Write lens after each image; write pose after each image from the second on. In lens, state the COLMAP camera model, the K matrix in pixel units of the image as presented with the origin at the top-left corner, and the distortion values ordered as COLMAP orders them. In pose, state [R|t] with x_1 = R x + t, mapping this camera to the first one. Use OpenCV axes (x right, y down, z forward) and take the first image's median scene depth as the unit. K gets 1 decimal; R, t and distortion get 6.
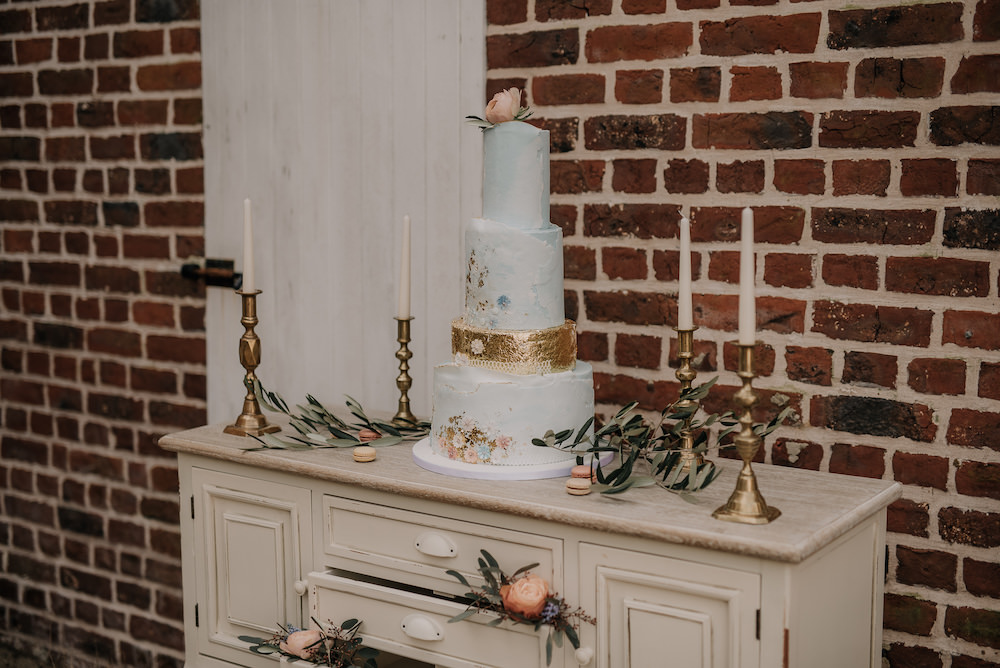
lens RADIAL K [[1480.4, 0, 495.7], [0, 1480.4, 337.9], [0, 0, 1]] dist [0.018174, 0.000000]
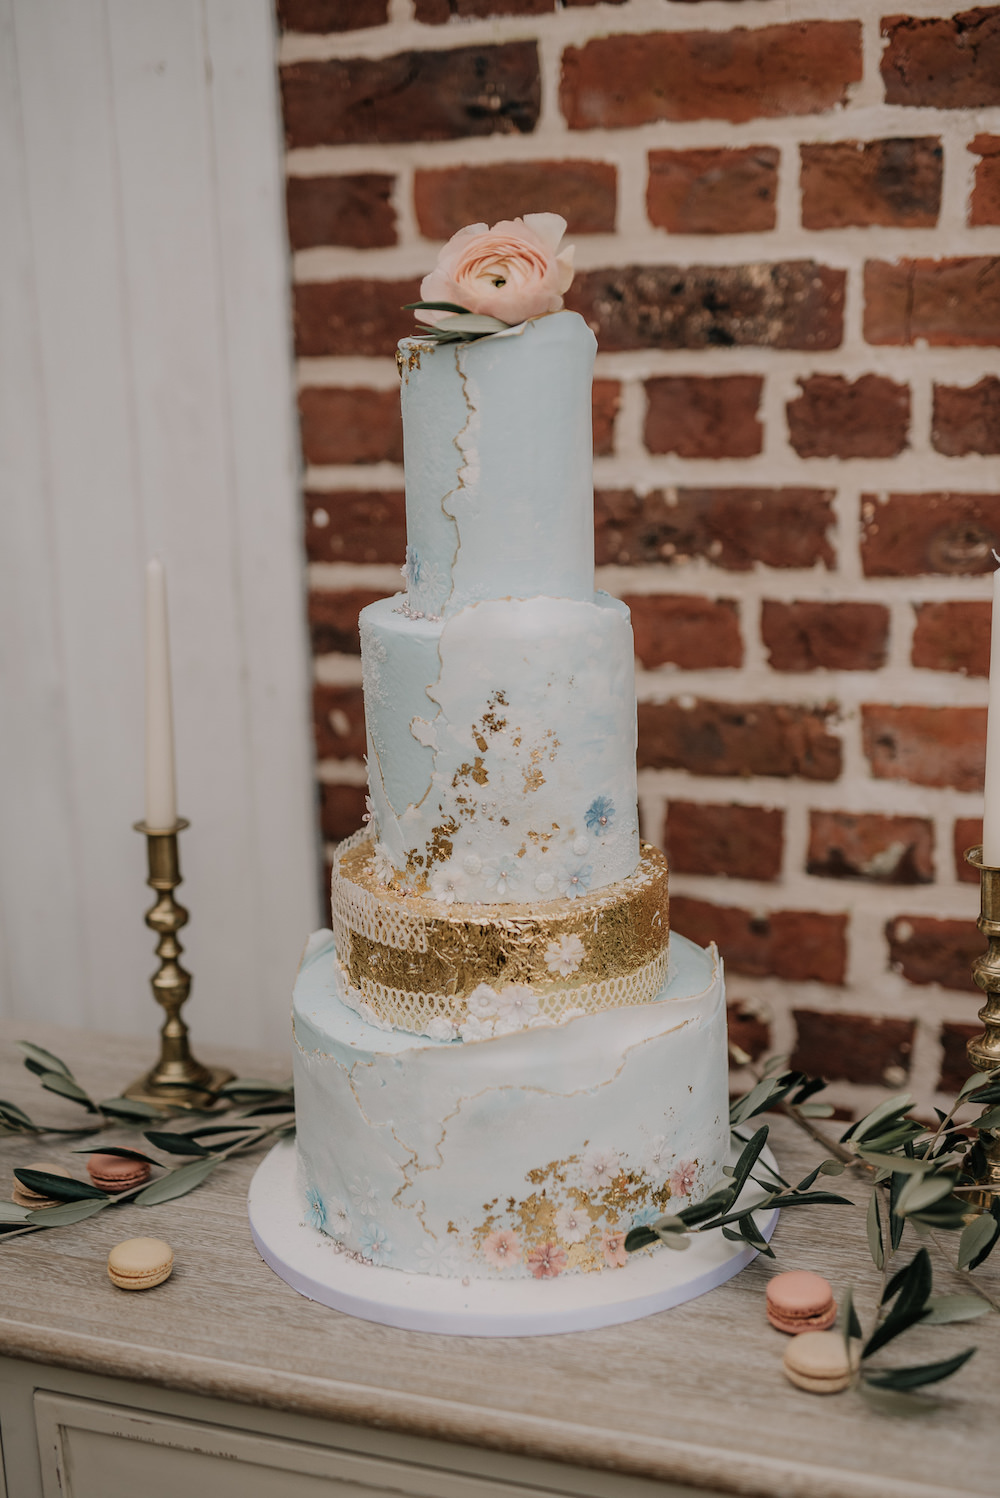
lens RADIAL K [[2217.7, 0, 509.6], [0, 2217.7, 744.3], [0, 0, 1]] dist [0.018174, 0.000000]
pose [[0.968966, -0.086662, 0.231506, -0.105589], [0.062529, 0.992003, 0.109633, -0.091534], [-0.239156, -0.091755, 0.966636, 0.427691]]
